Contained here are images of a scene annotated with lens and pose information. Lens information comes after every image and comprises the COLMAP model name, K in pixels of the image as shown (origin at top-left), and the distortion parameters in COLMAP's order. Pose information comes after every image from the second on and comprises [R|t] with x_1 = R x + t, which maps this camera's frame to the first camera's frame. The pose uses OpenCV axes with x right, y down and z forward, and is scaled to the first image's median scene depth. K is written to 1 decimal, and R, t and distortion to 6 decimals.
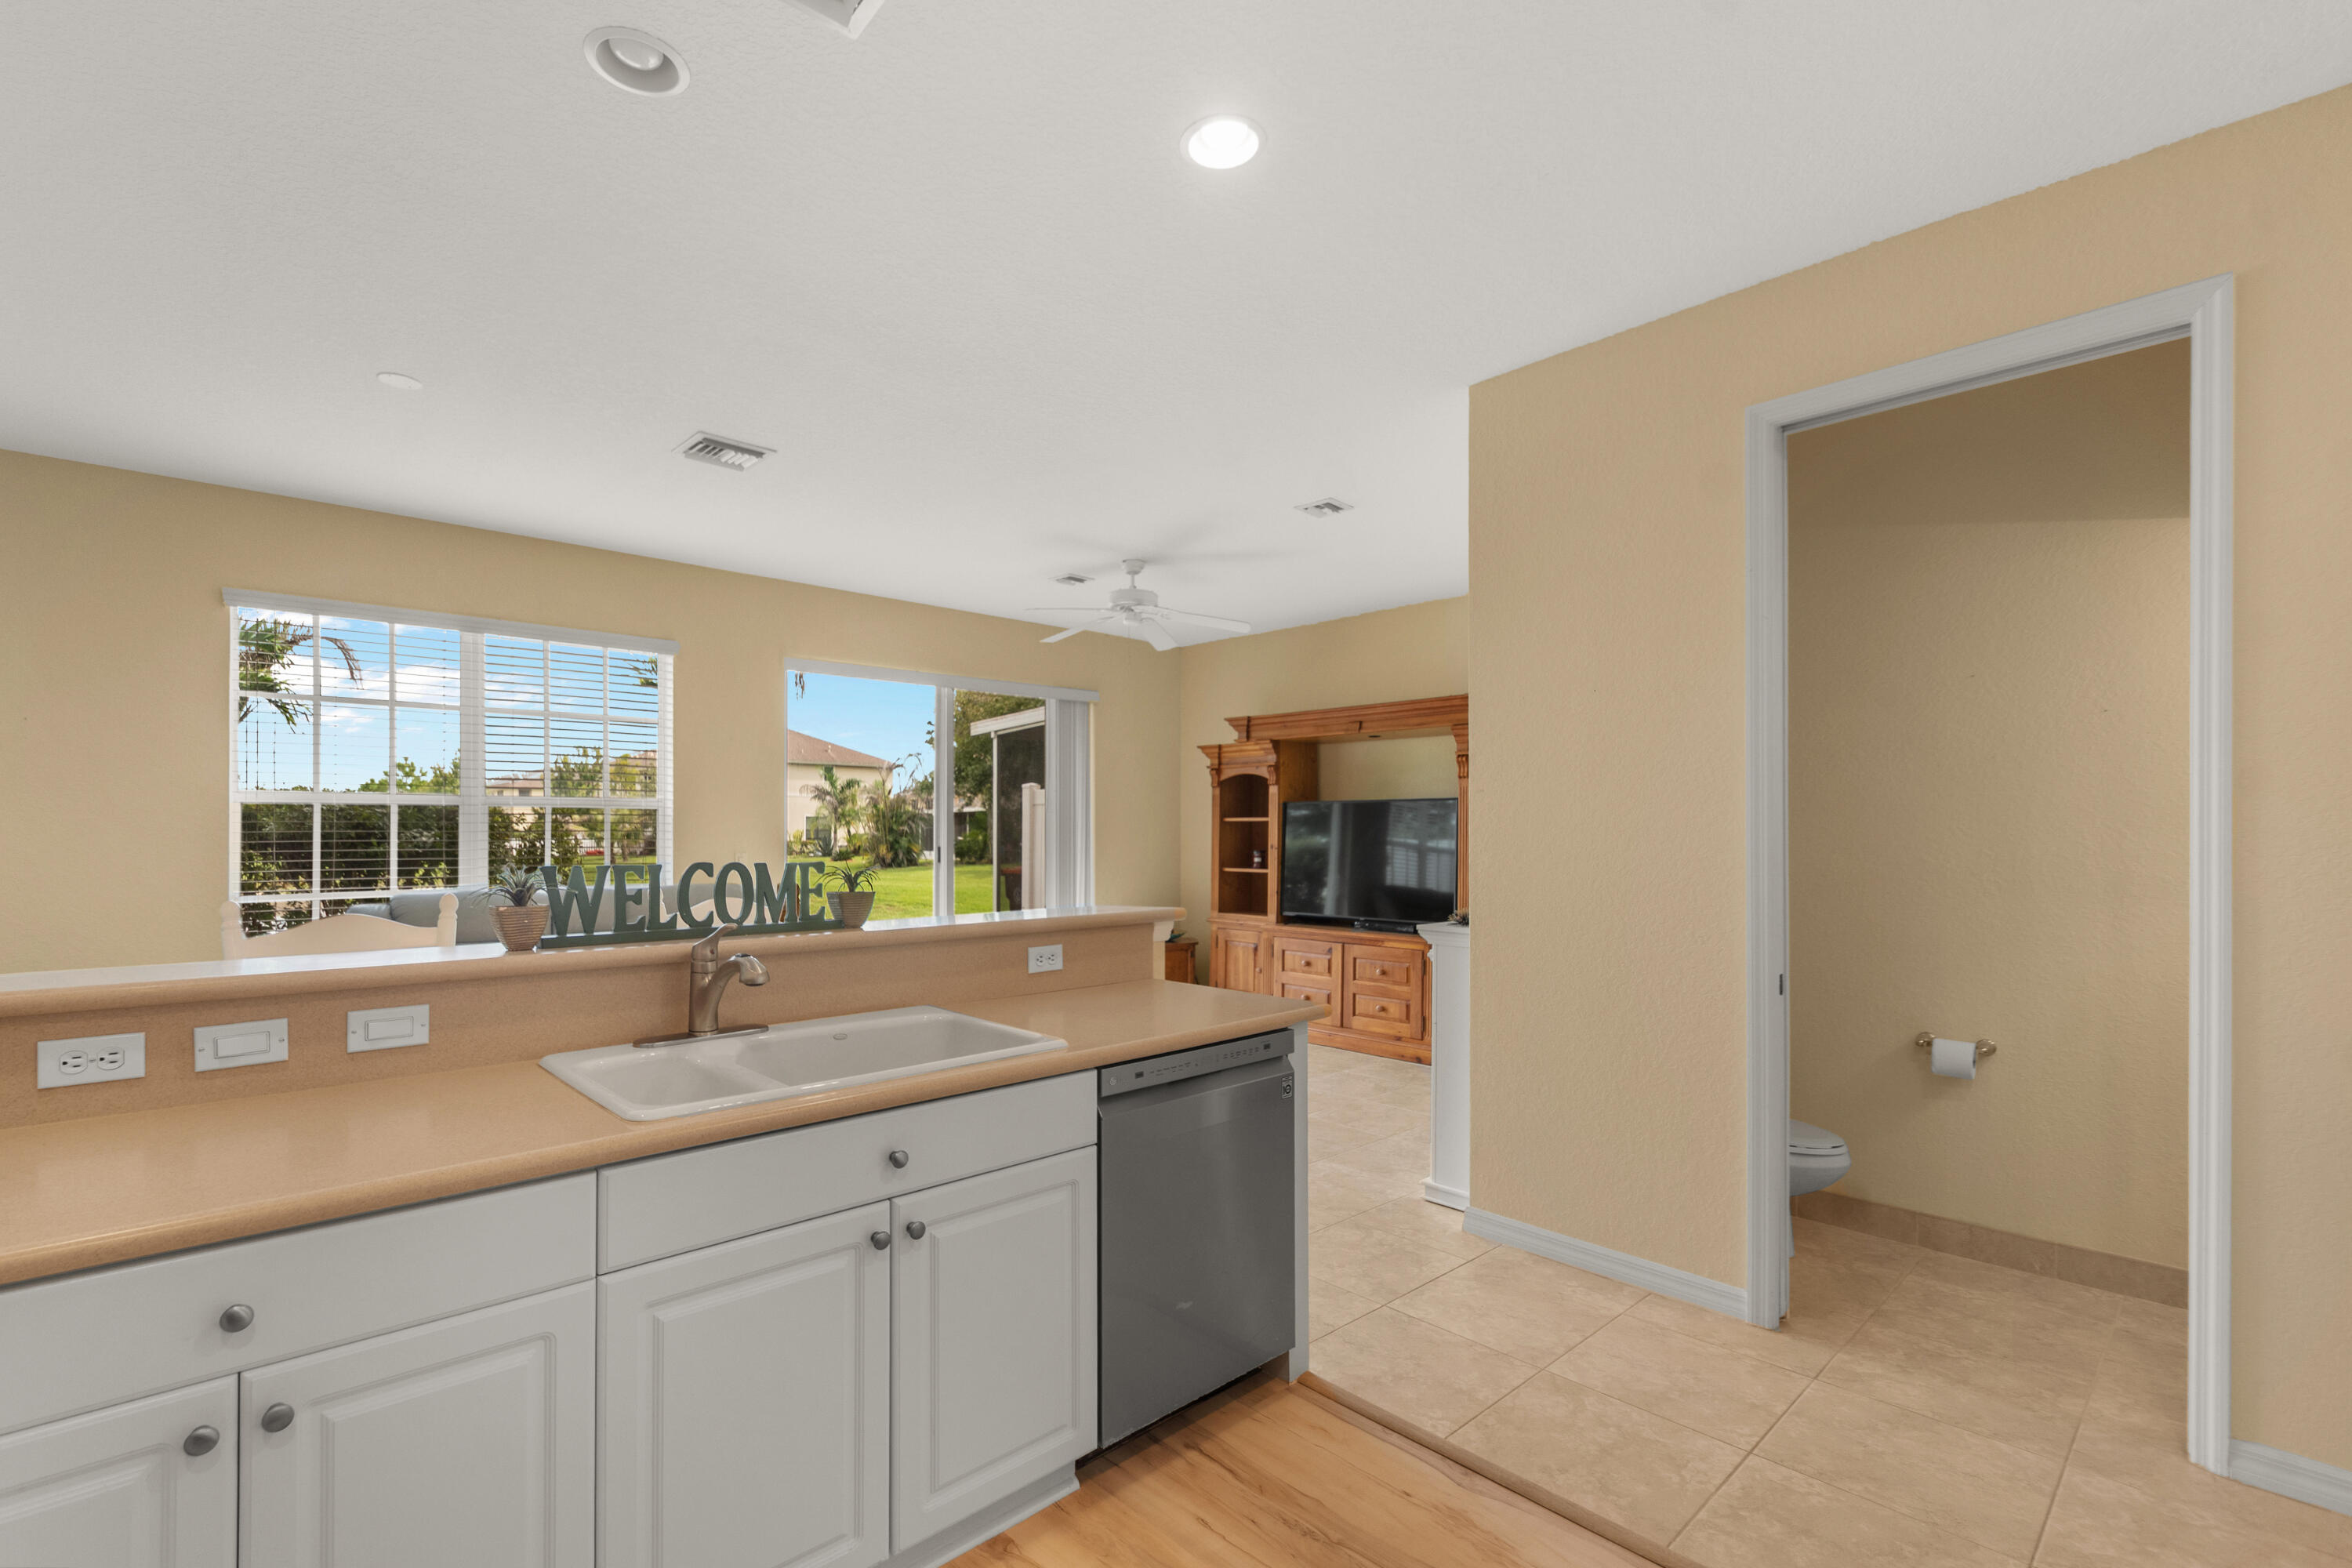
lens RADIAL K [[1046.6, 0, 1104.3], [0, 1046.6, 829.5], [0, 0, 1]] dist [0.004186, 0.000144]
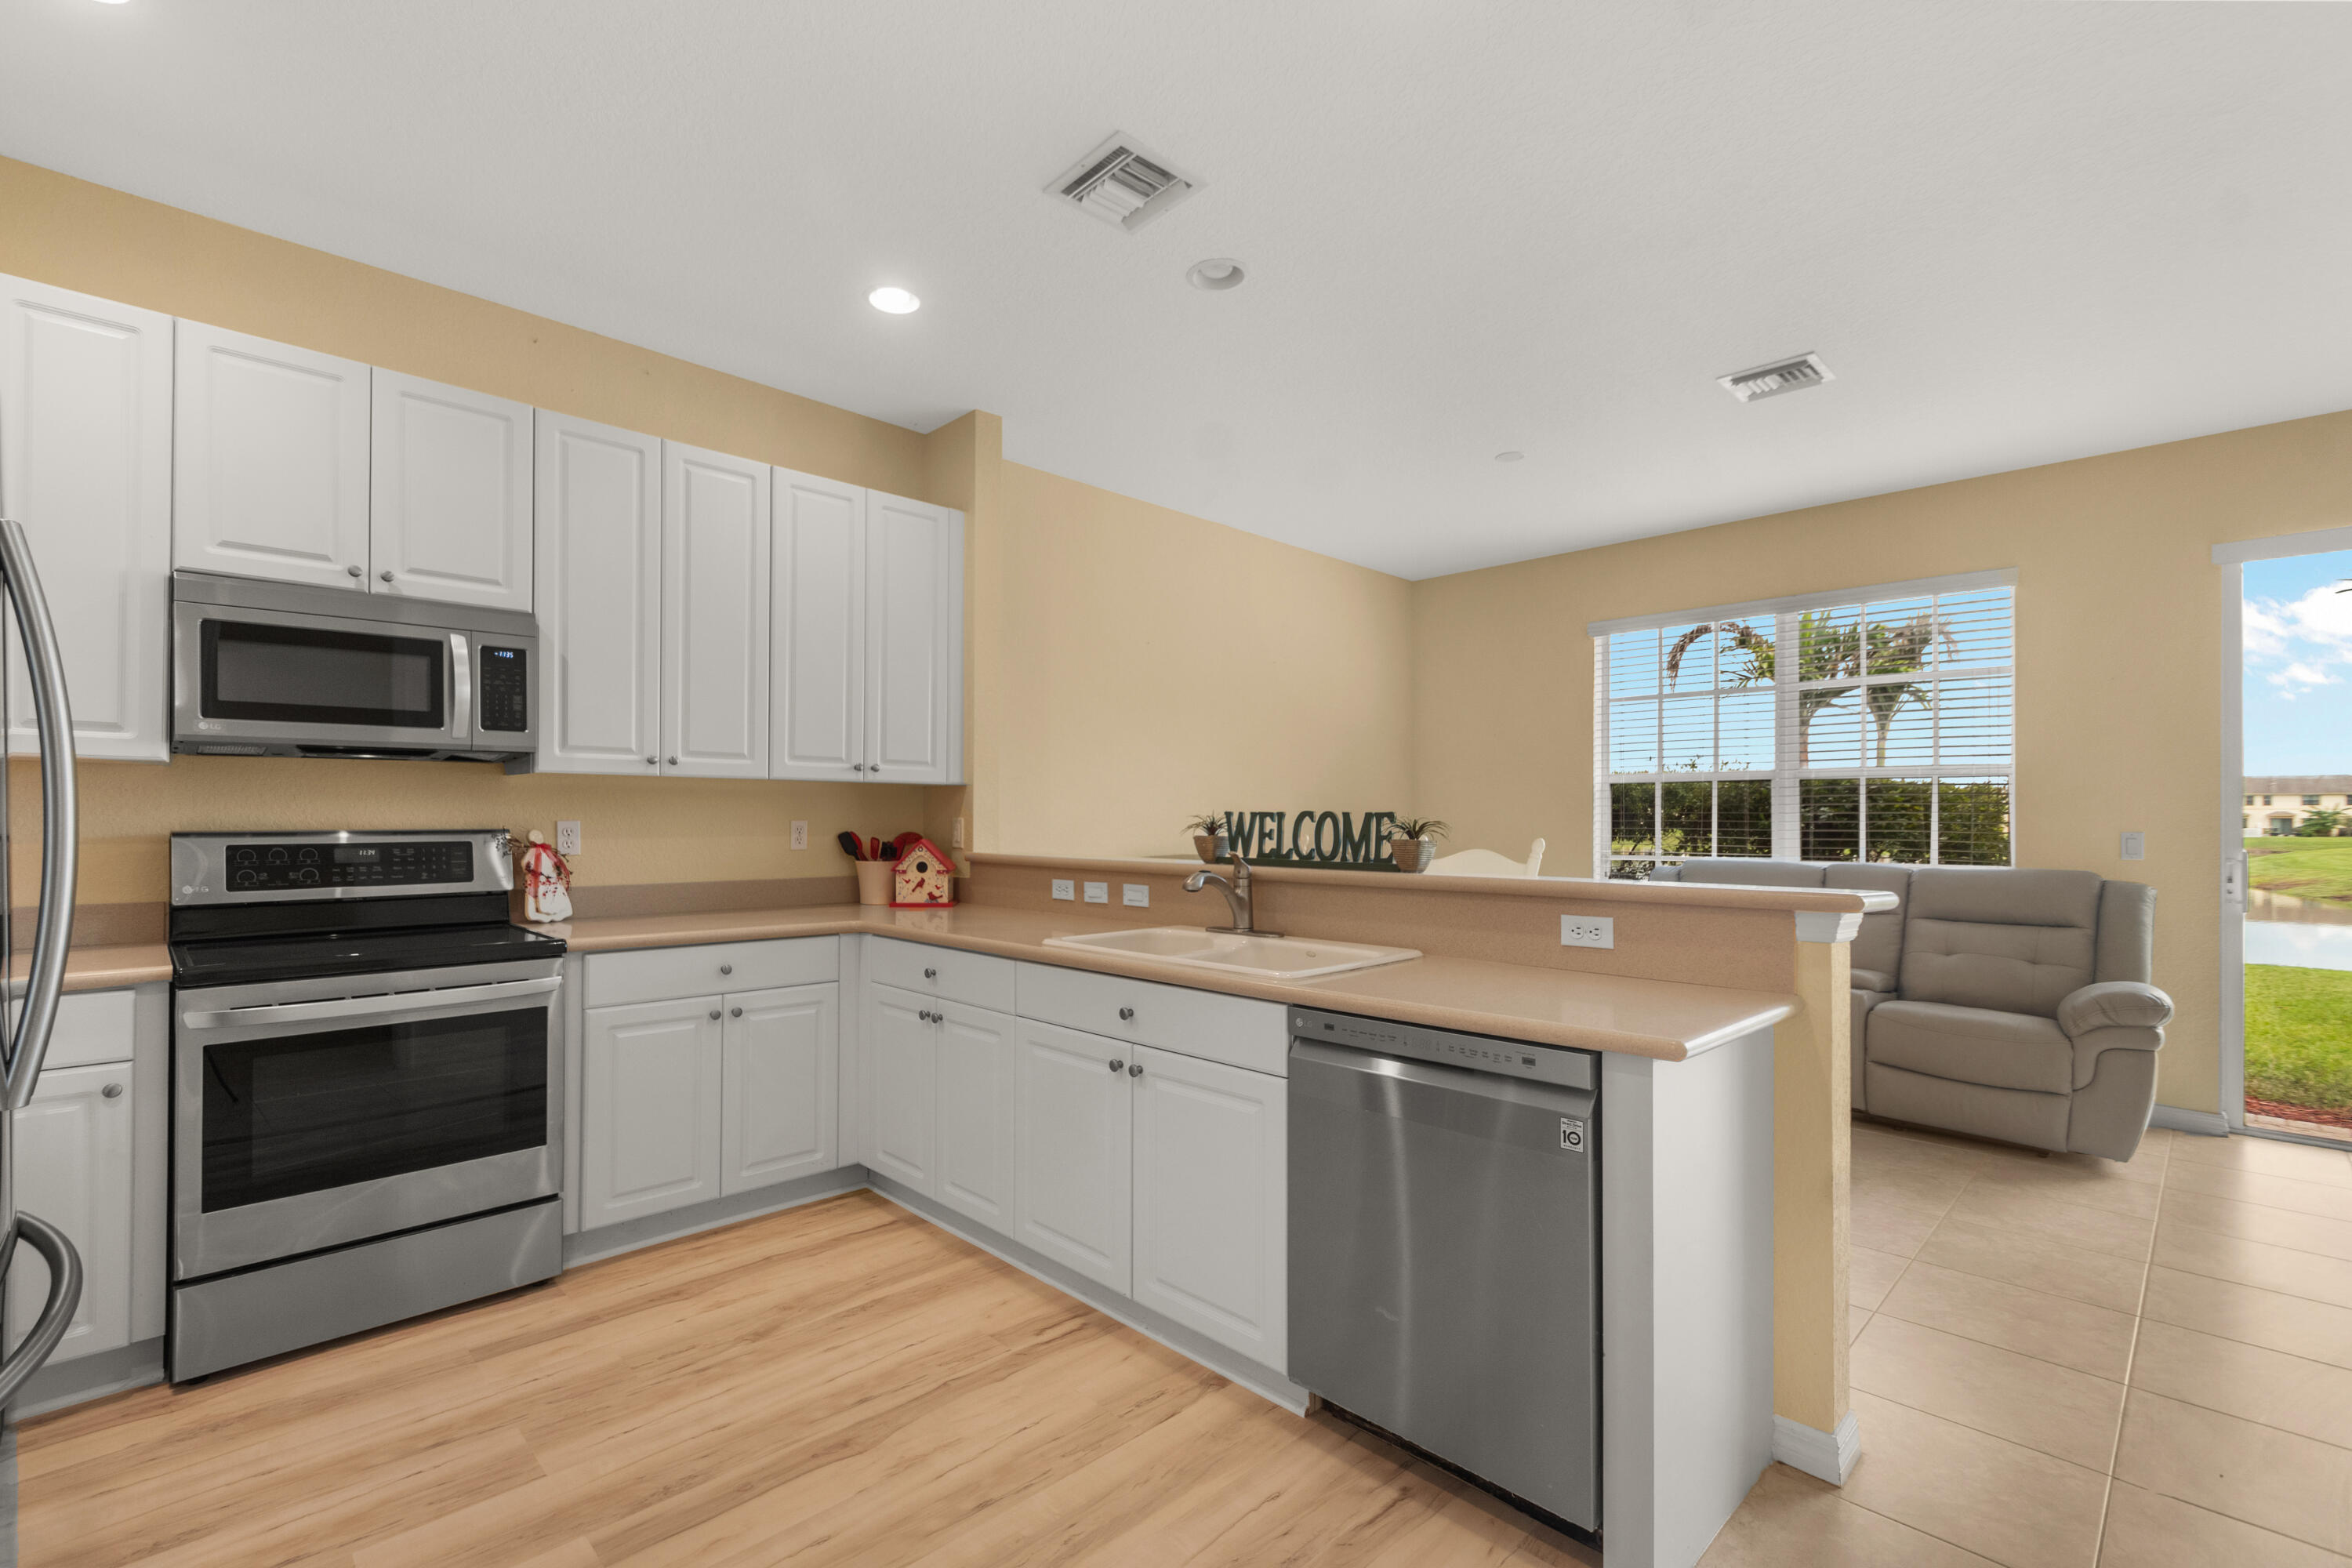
lens RADIAL K [[1046.6, 0, 1175.0], [0, 1046.6, 800.1], [0, 0, 1]] dist [0.004186, 0.000144]
pose [[0.044332, -0.018417, -0.998847, 0.919827], [-0.001813, 0.999827, -0.018515, 0.041634], [0.999015, 0.002632, 0.044291, 0.759395]]
